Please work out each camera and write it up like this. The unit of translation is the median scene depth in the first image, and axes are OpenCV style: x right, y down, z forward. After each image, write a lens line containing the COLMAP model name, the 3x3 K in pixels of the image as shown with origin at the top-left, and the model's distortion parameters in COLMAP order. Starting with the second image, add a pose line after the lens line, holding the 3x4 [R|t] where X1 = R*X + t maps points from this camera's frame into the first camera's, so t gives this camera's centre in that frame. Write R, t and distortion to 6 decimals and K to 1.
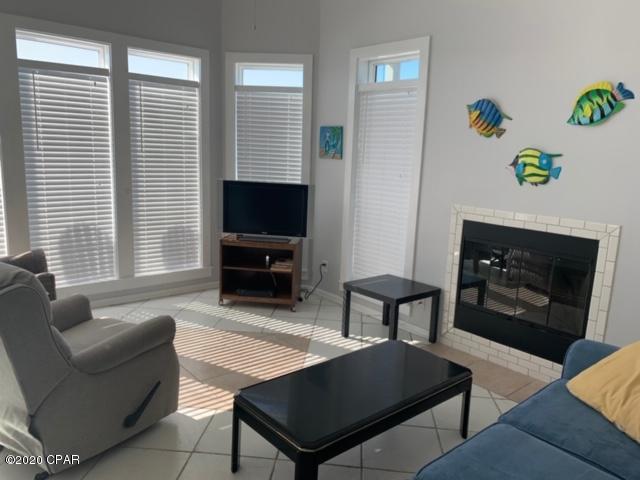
lens RADIAL K [[486.1, 0, 315.1], [0, 486.1, 241.7], [0, 0, 1]] dist [0.048730, -0.069397]
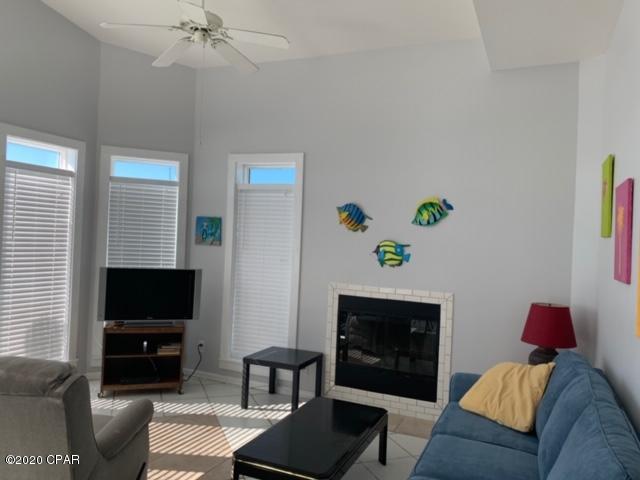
lens RADIAL K [[486.1, 0, 322.4], [0, 486.1, 235.2], [0, 0, 1]] dist [0.048730, -0.069397]
pose [[0.901639, 0.003079, 0.432479, -0.235243], [0.071612, 0.985108, -0.156311, -0.002871], [-0.426520, 0.171907, 0.887991, -0.104221]]
